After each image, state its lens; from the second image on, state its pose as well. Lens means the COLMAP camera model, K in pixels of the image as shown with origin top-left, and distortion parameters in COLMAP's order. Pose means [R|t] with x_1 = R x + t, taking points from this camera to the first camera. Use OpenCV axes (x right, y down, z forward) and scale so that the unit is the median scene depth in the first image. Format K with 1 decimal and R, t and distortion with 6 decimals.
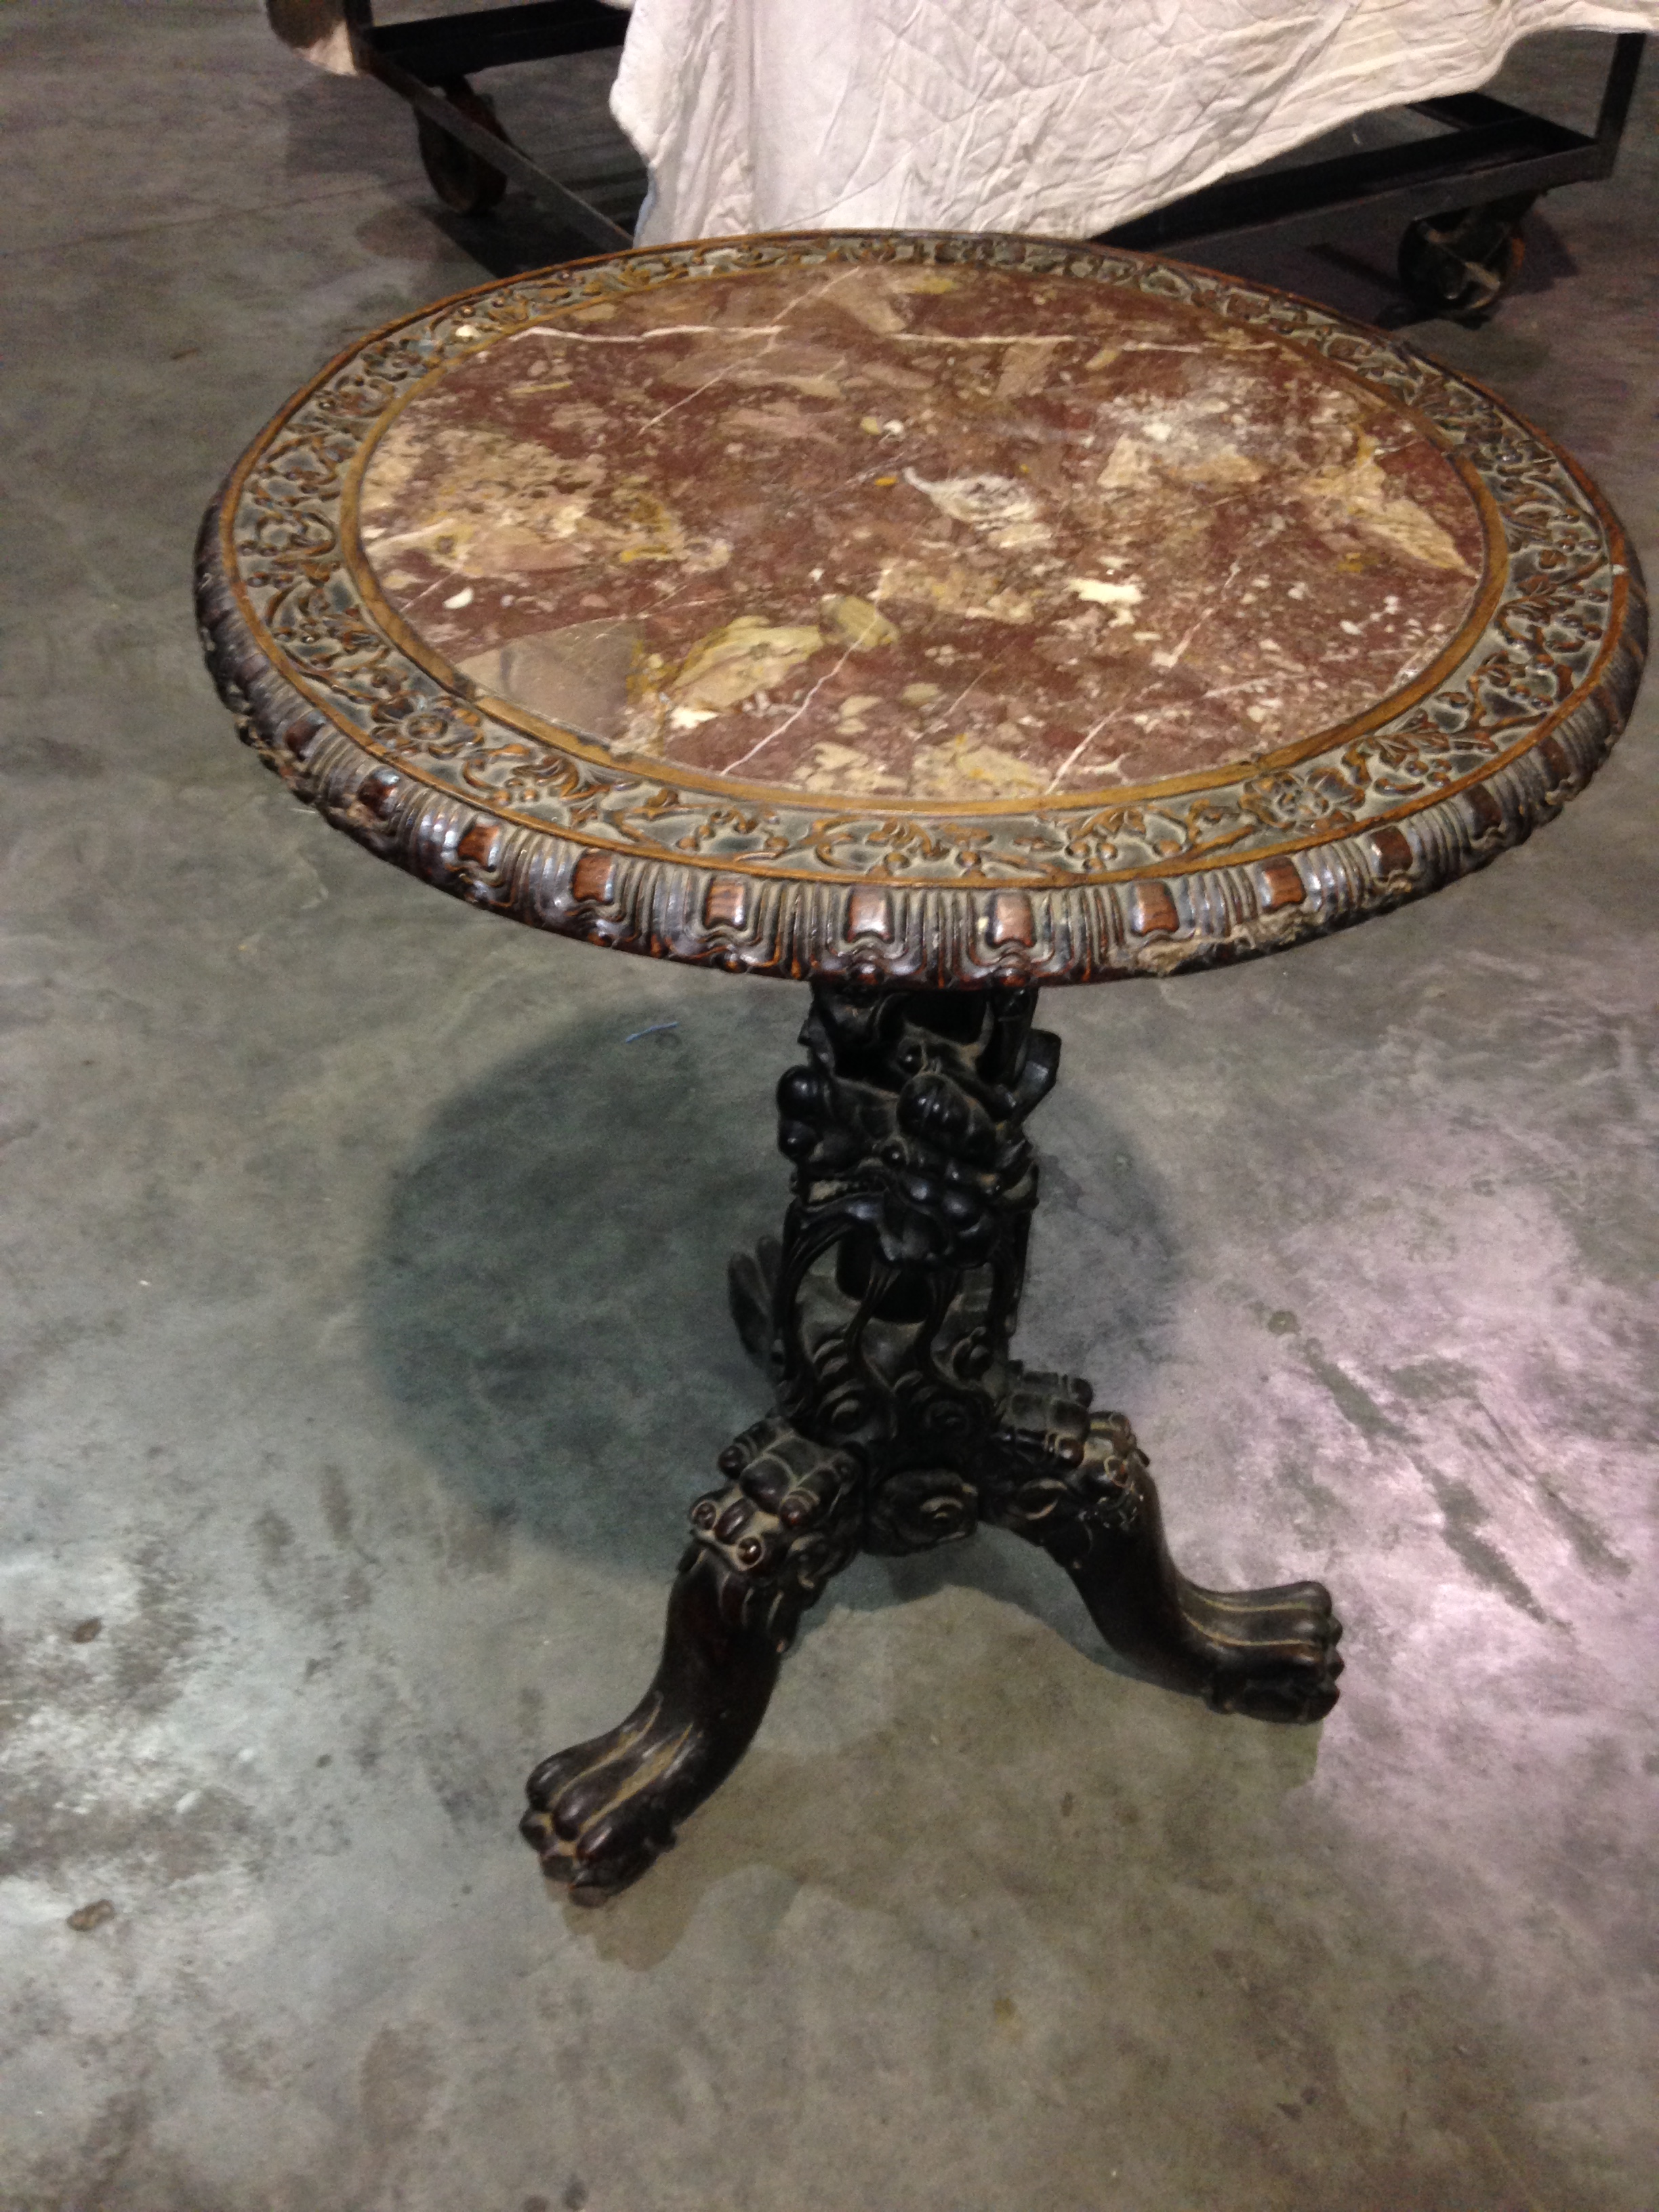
lens RADIAL K [[2036.7, 0, 803.9], [0, 2036.7, 1119.8], [0, 0, 1]] dist [0.196092, -0.338305]
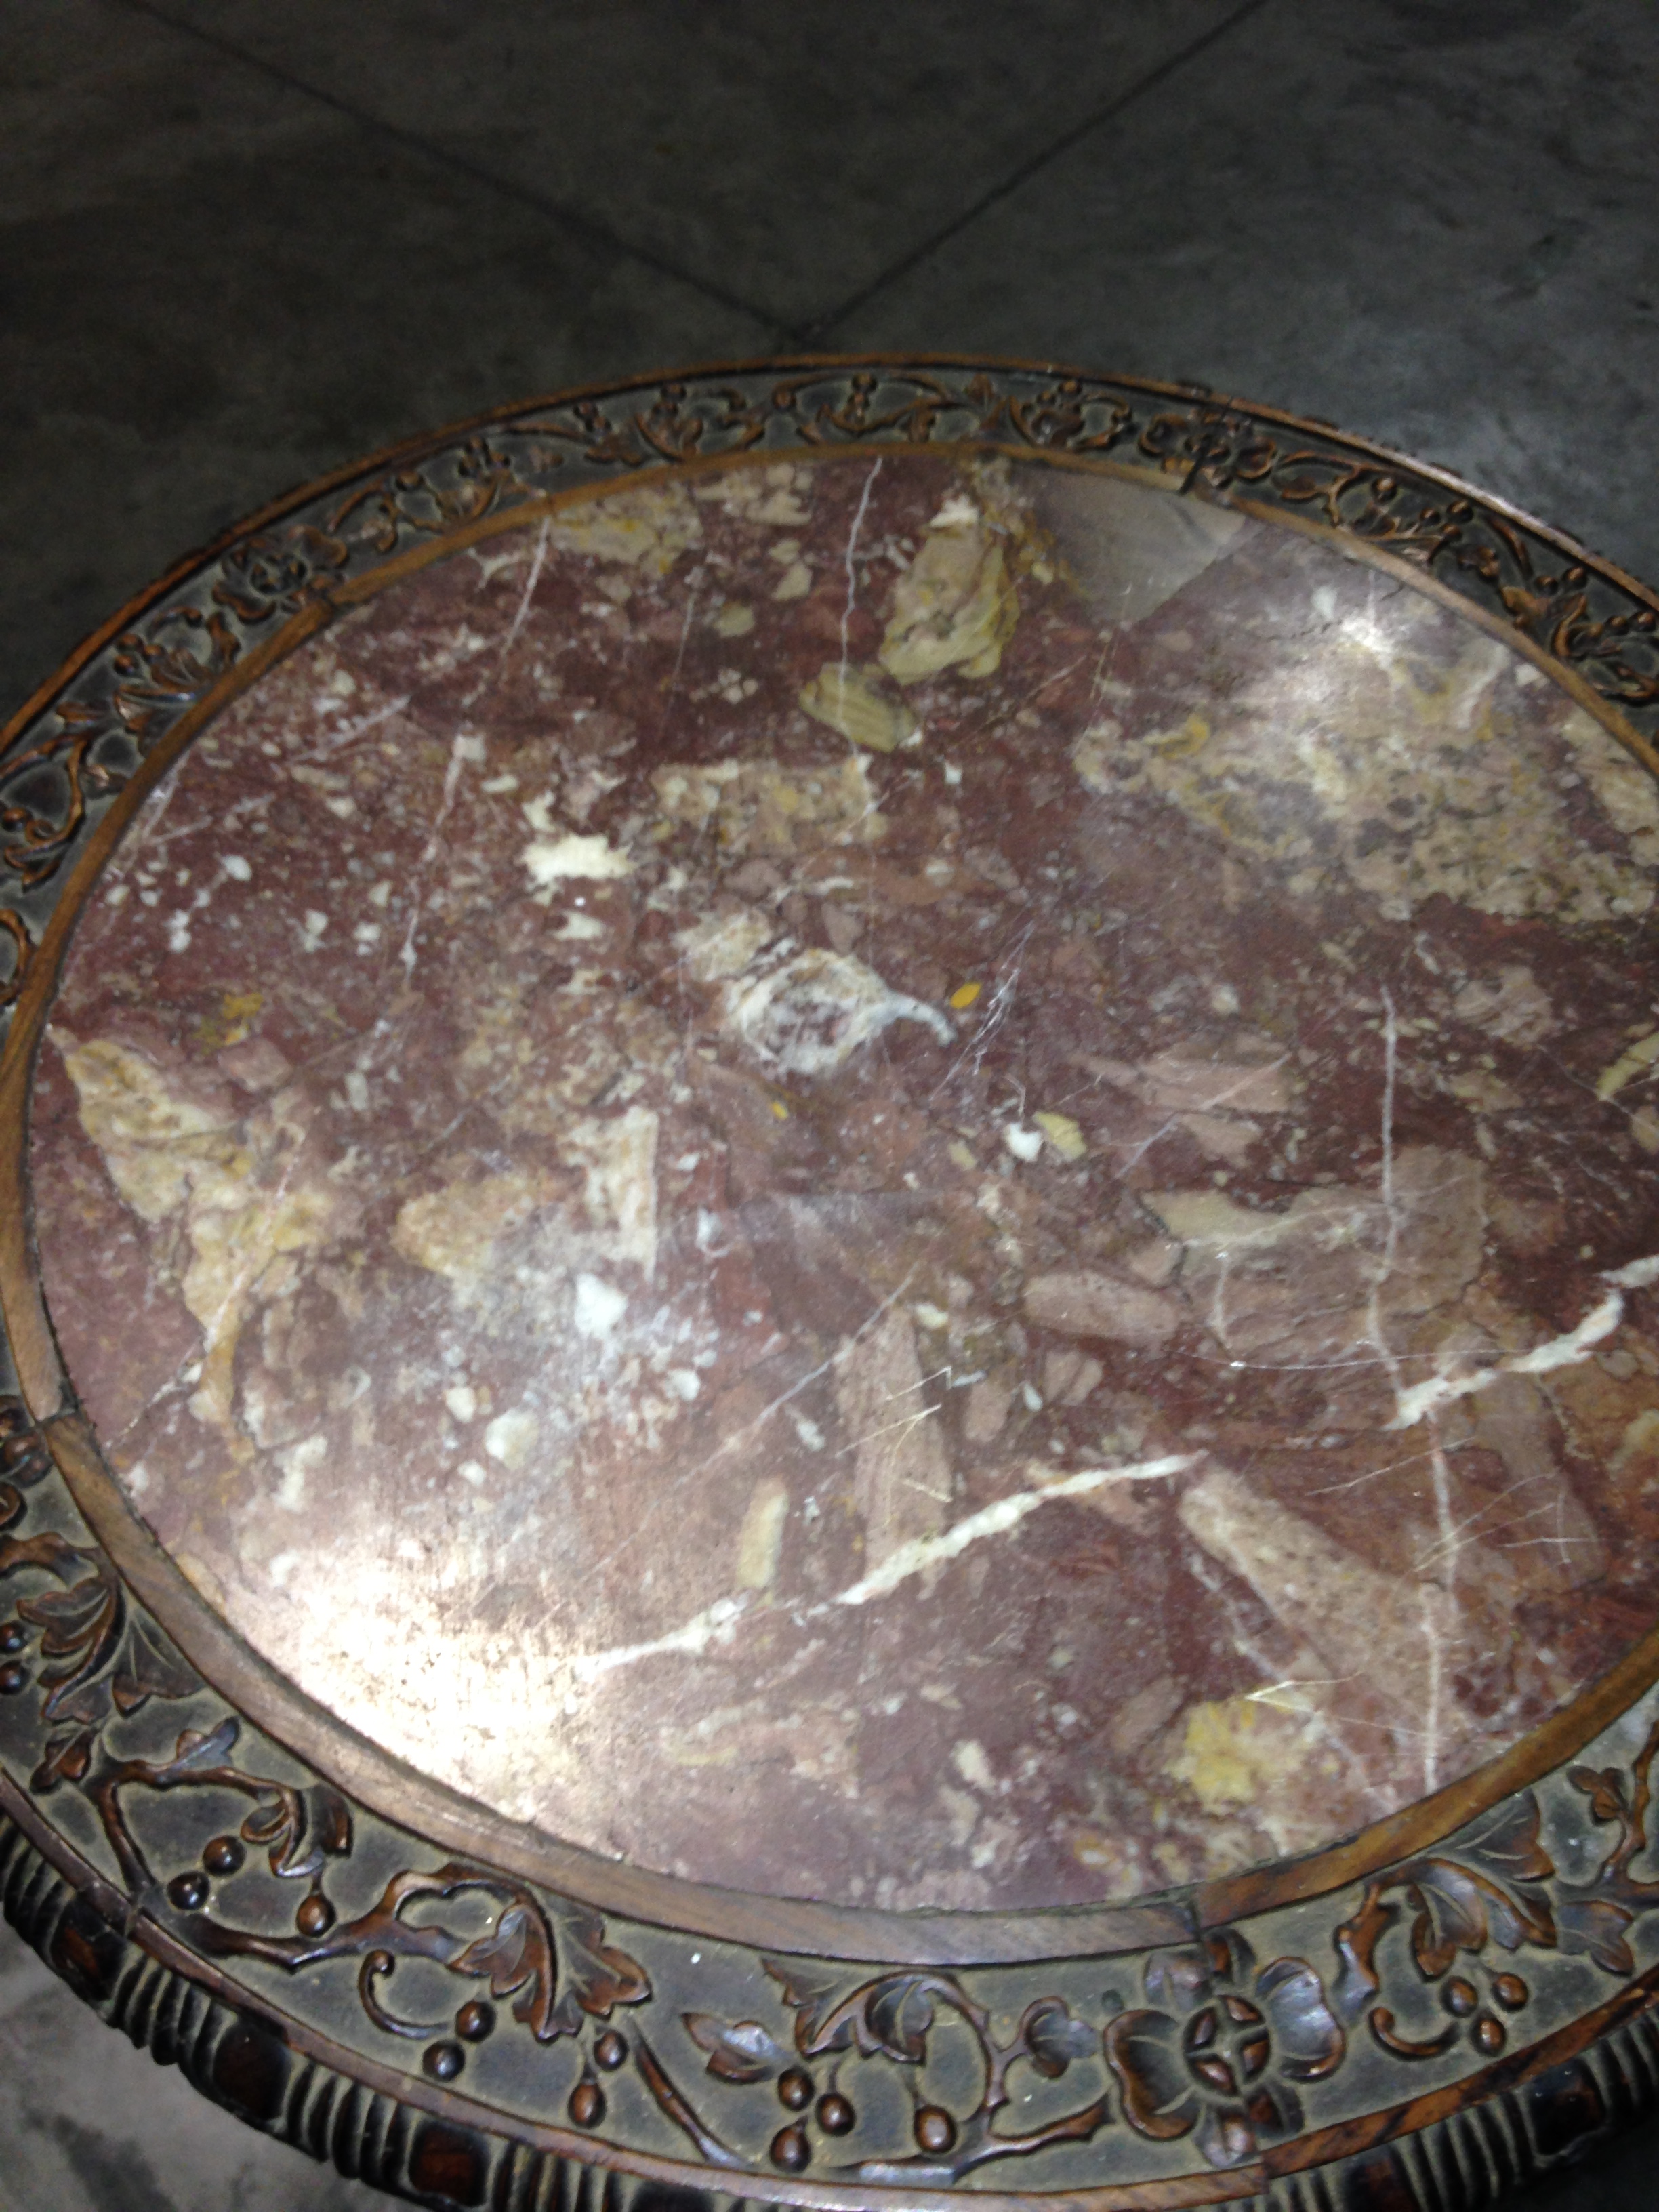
lens RADIAL K [[2036.7, 0, 803.9], [0, 2036.7, 1119.8], [0, 0, 1]] dist [0.196092, -0.338305]
pose [[-0.936420, 0.270538, -0.223443, 0.257717], [-0.255954, -0.091086, 0.962388, -0.982700], [0.240010, 0.958391, 0.154540, 1.000469]]
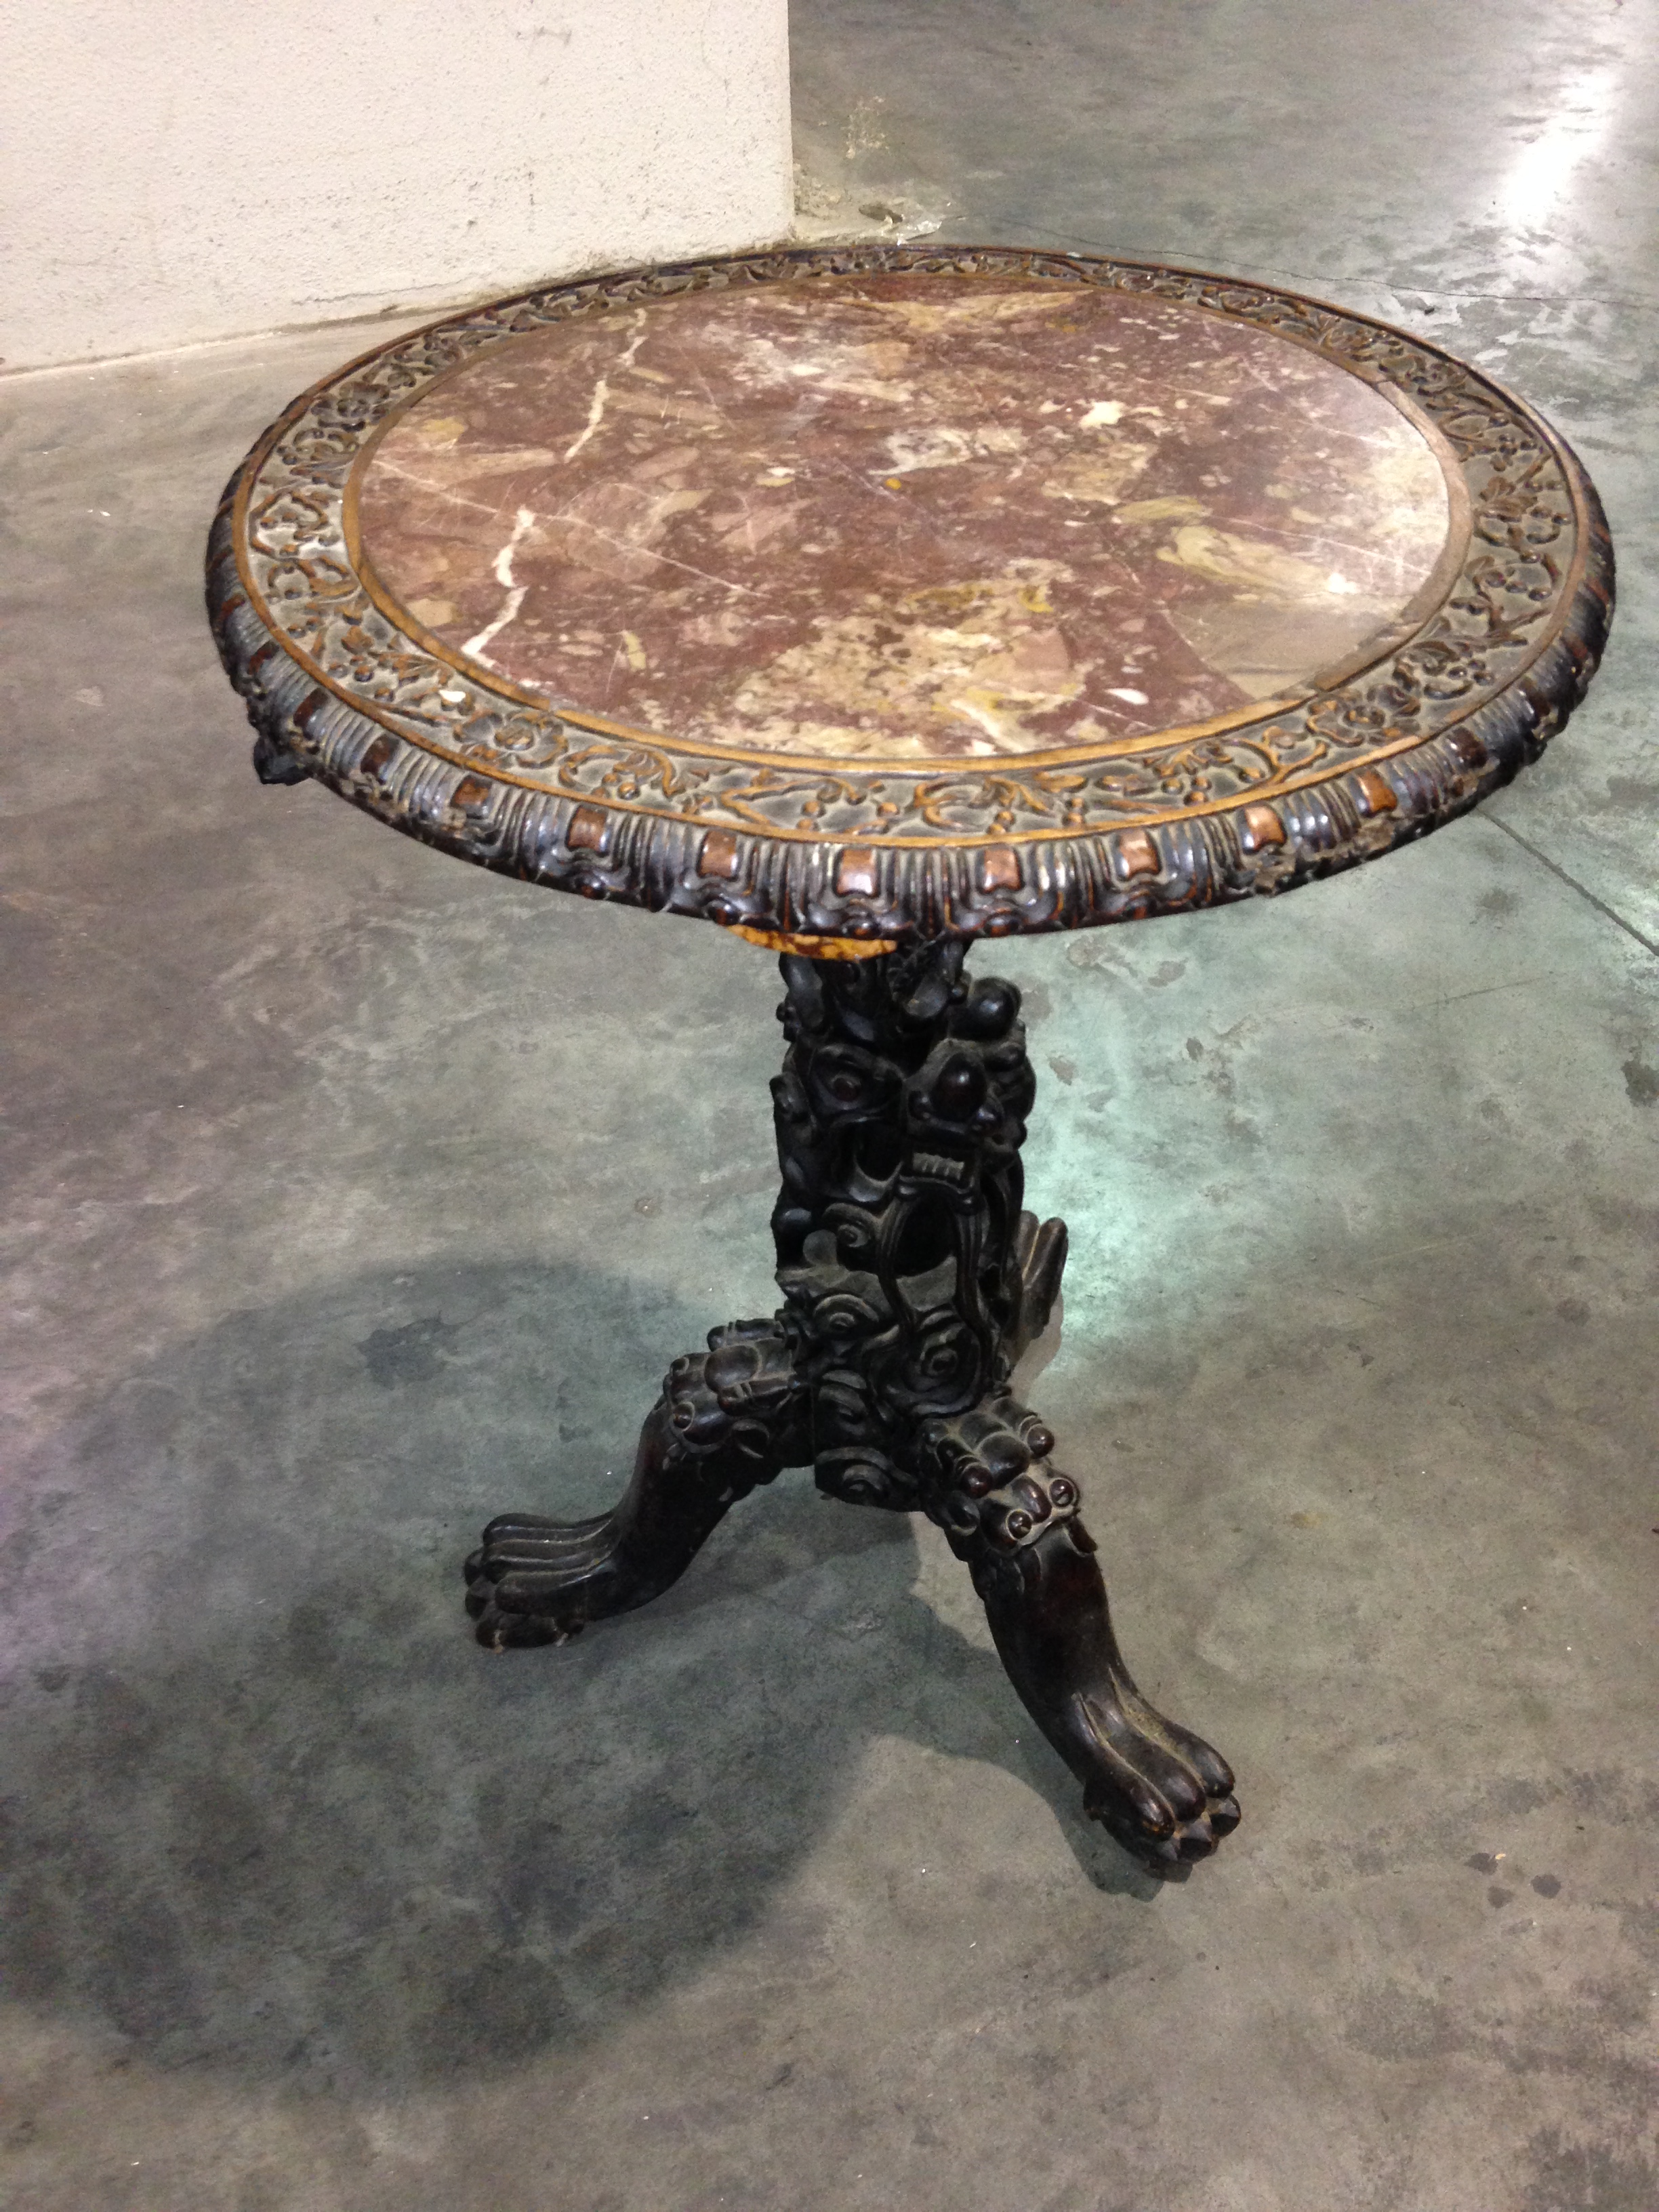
lens RADIAL K [[2002.5, 0, 862.1], [0, 2002.5, 1104.3], [0, 0, 1]] dist [0.180916, -0.307473]
pose [[0.126831, -0.674343, 0.727444, -0.968507], [0.686626, 0.588949, 0.426243, -0.611006], [-0.715862, 0.445422, 0.537719, 0.657482]]
